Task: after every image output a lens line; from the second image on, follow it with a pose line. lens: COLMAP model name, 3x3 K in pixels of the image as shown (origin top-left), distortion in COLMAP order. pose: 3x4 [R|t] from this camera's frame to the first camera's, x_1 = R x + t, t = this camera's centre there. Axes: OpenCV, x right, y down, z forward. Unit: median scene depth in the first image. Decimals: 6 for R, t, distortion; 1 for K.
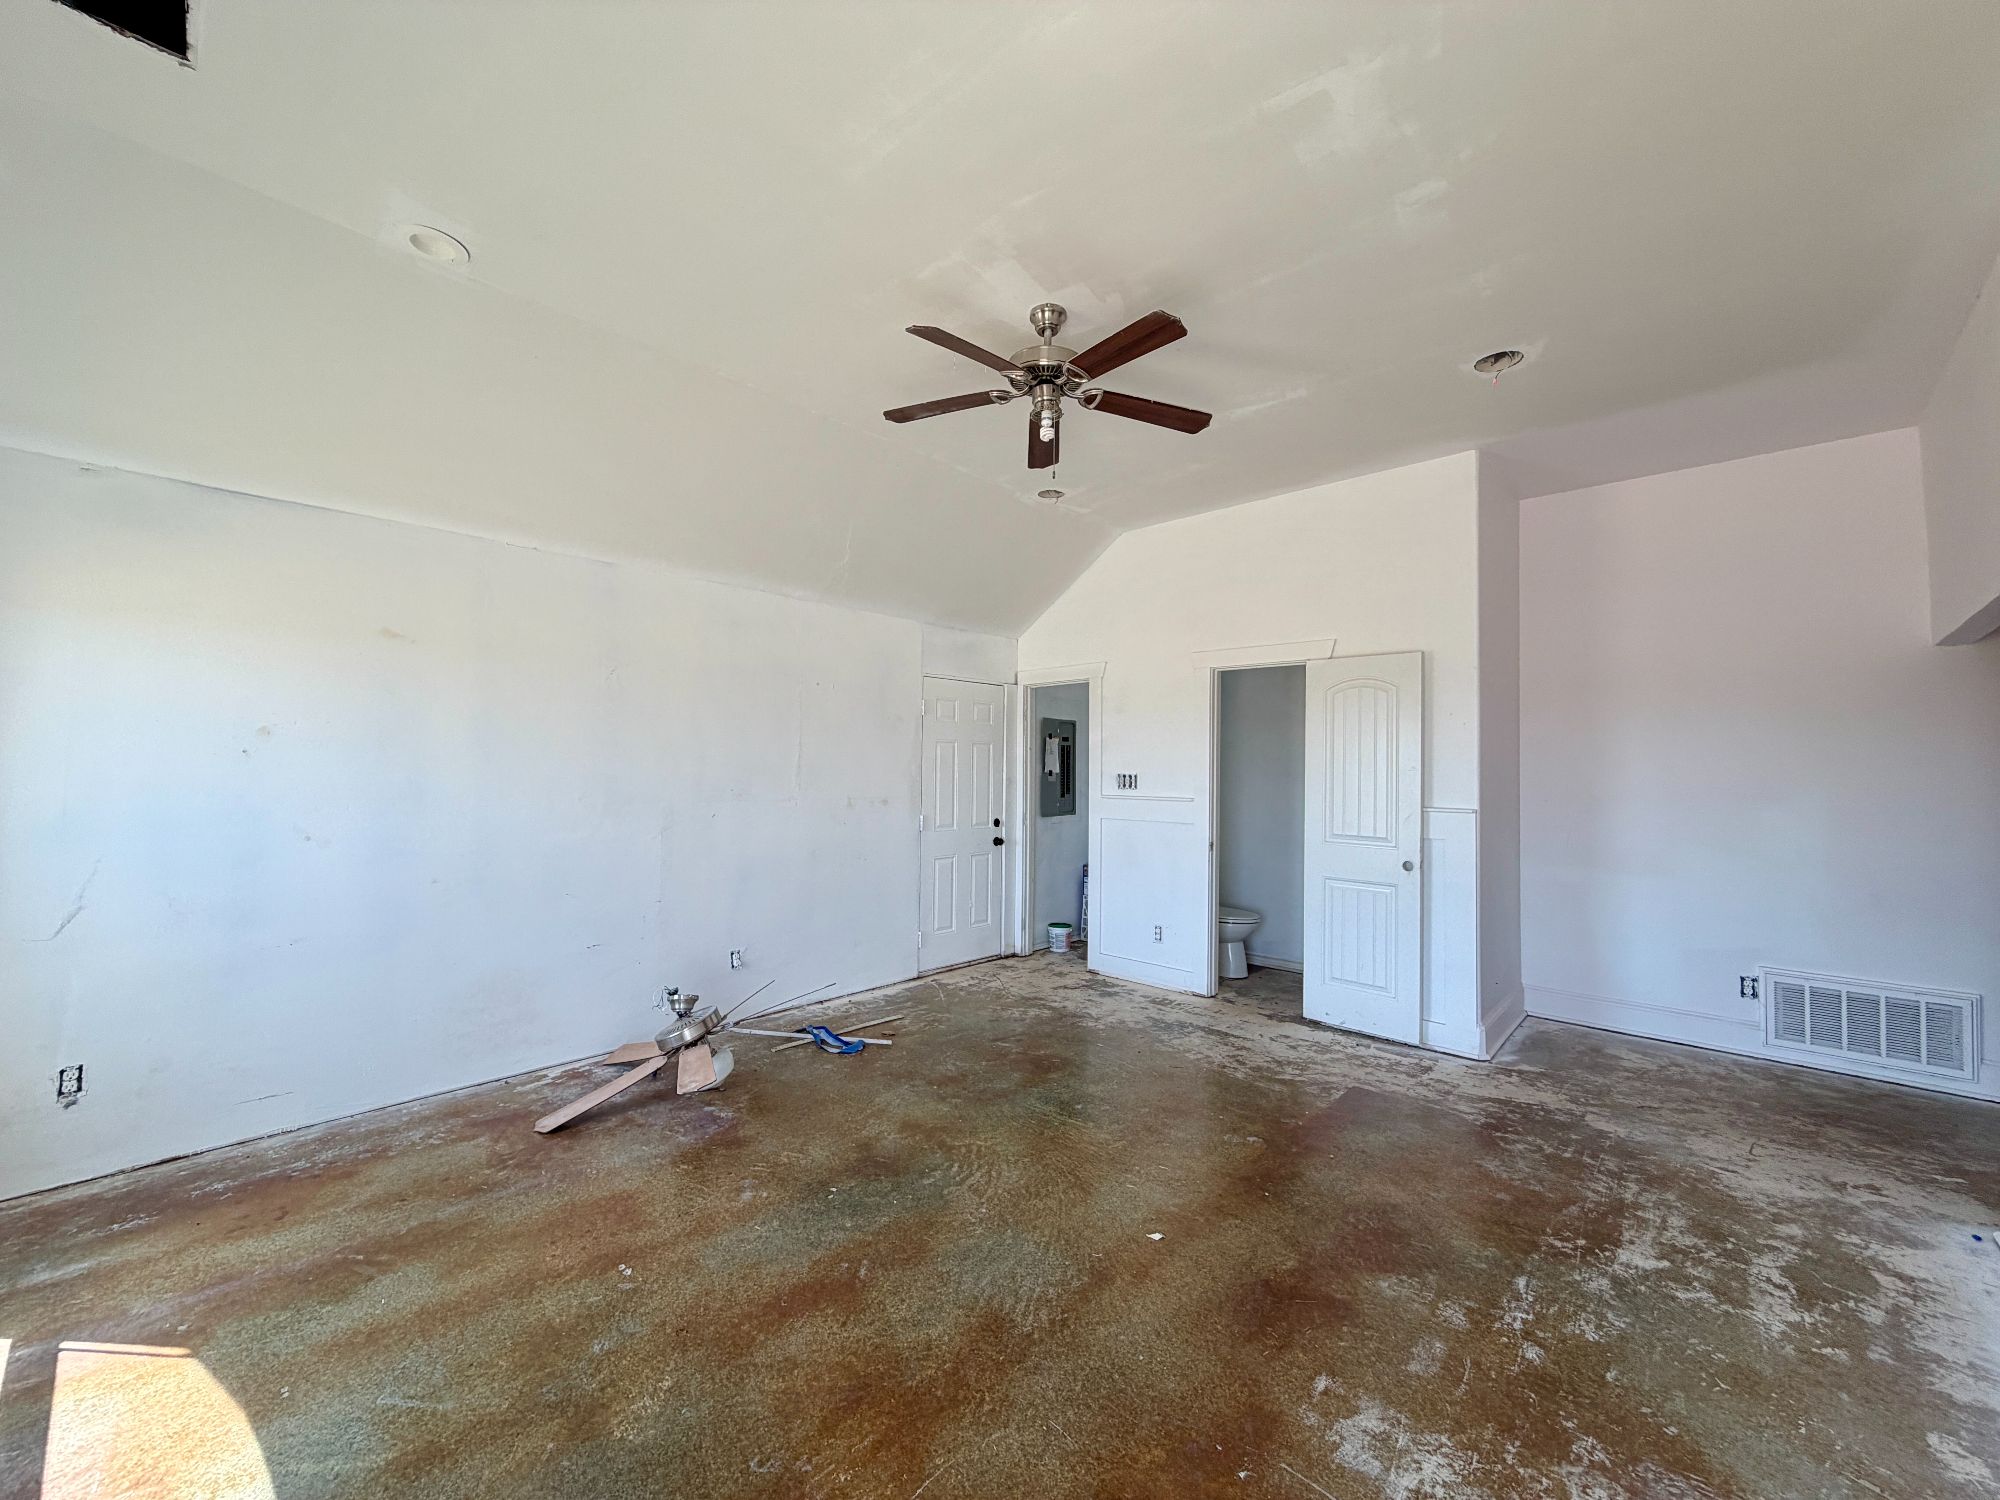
lens RADIAL K [[804.8, 0, 992.4], [0, 804.8, 753.4], [0, 0, 1]] dist [0.003785, 0.000810]
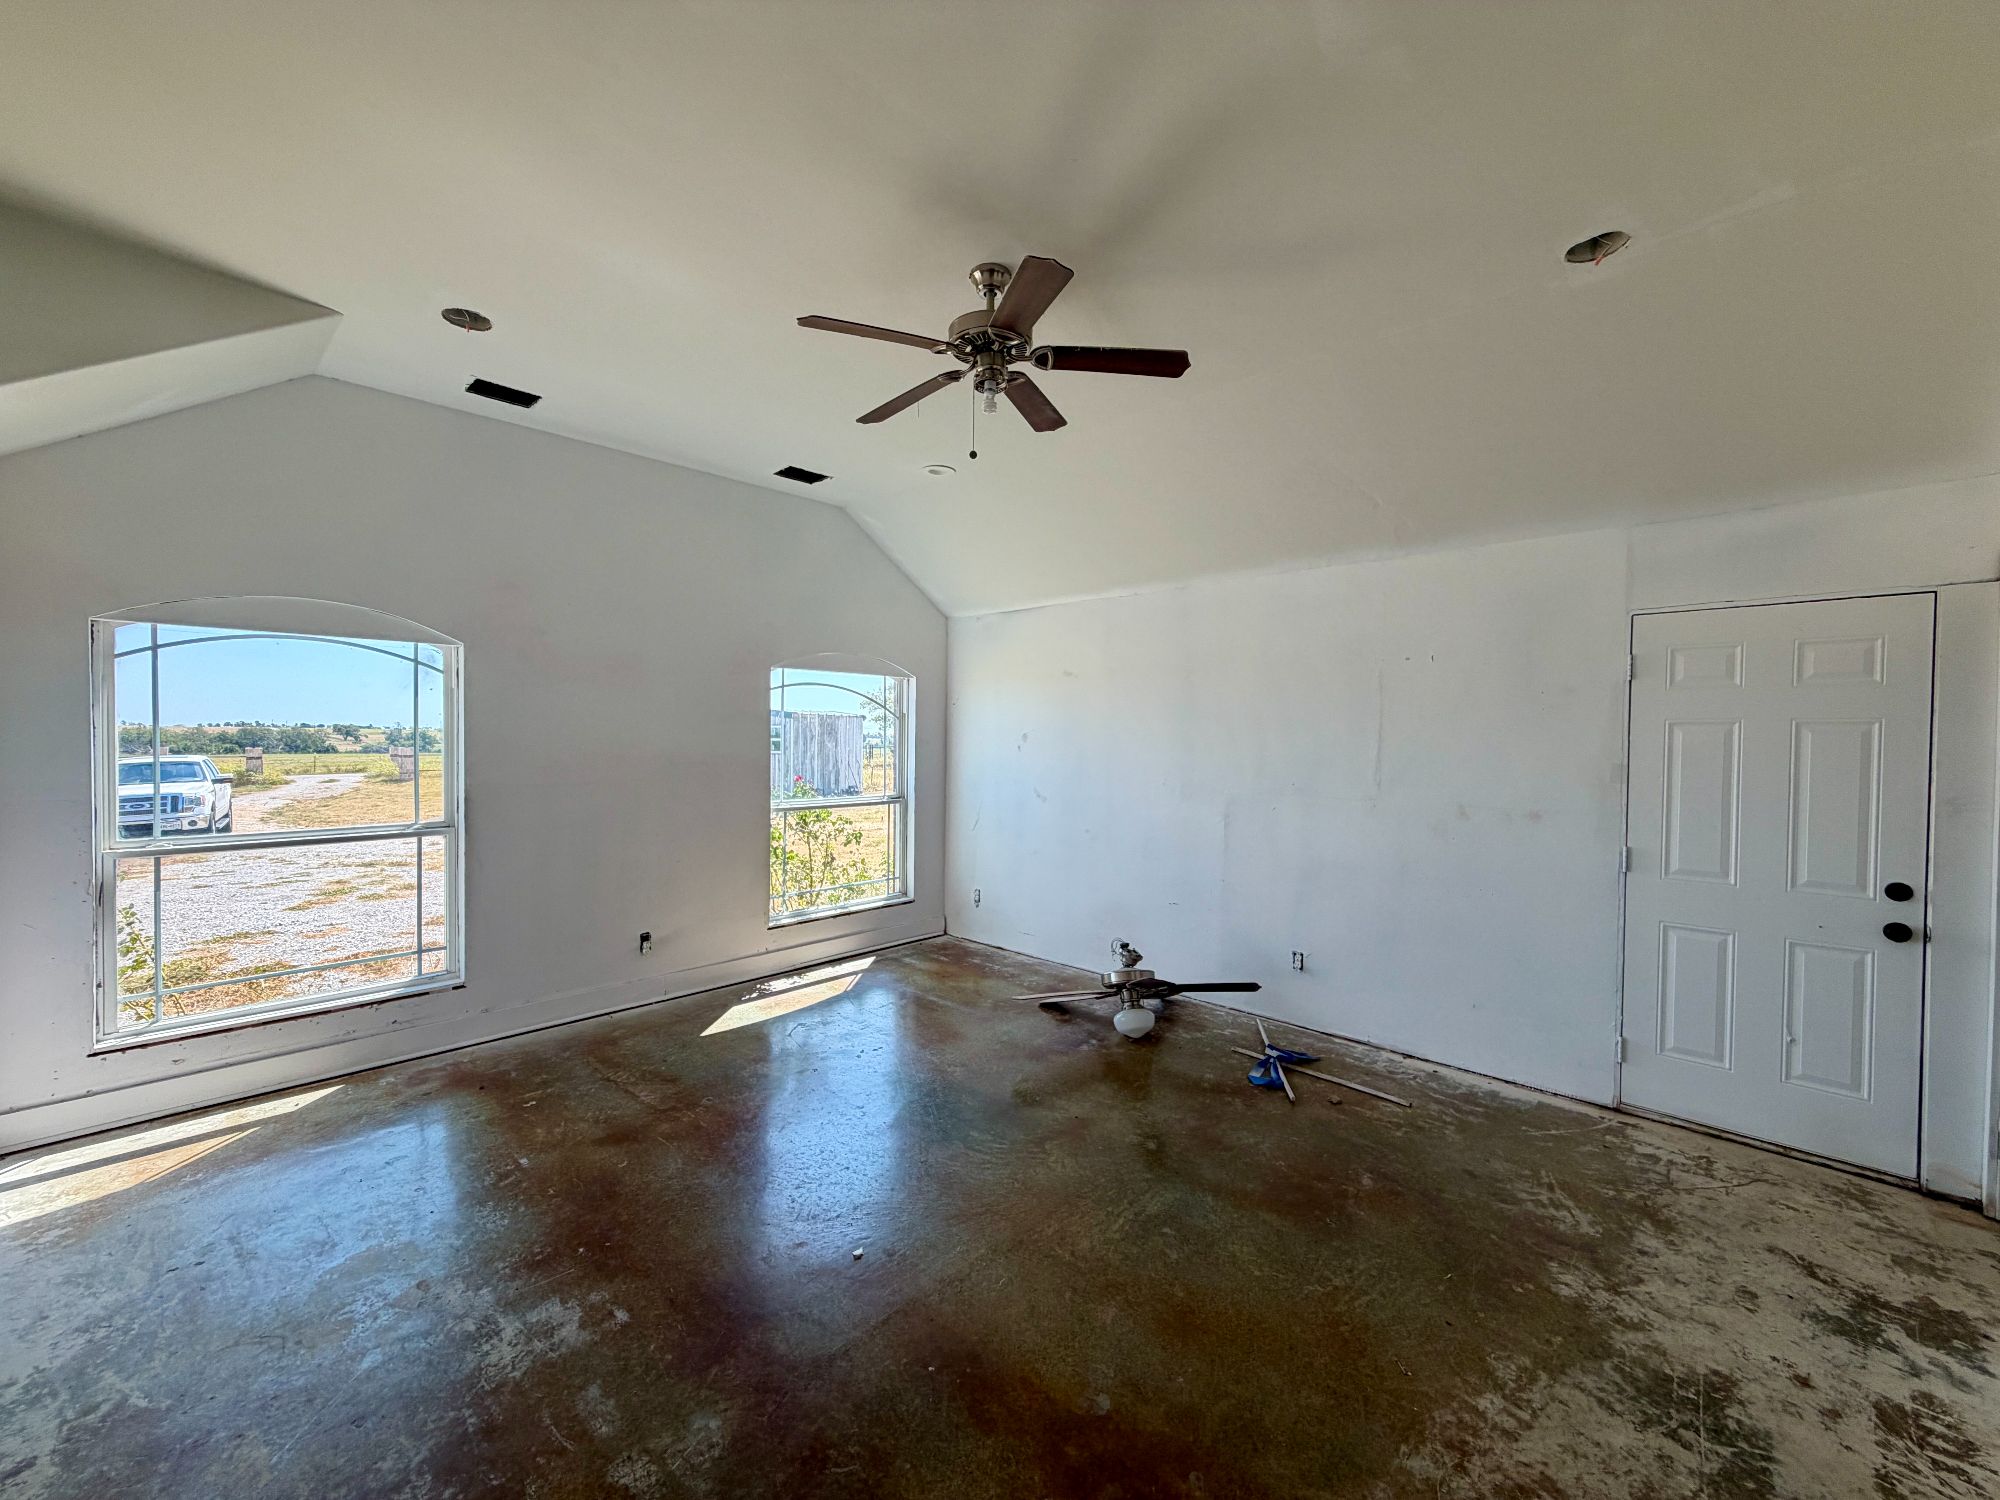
lens RADIAL K [[804.8, 0, 993.4], [0, 804.8, 757.5], [0, 0, 1]] dist [0.003785, 0.000810]
pose [[-0.020474, 0.013234, -0.999703, 0.662501], [0.010422, 0.999861, 0.013022, -0.002927], [0.999736, -0.010152, -0.020609, 0.679224]]
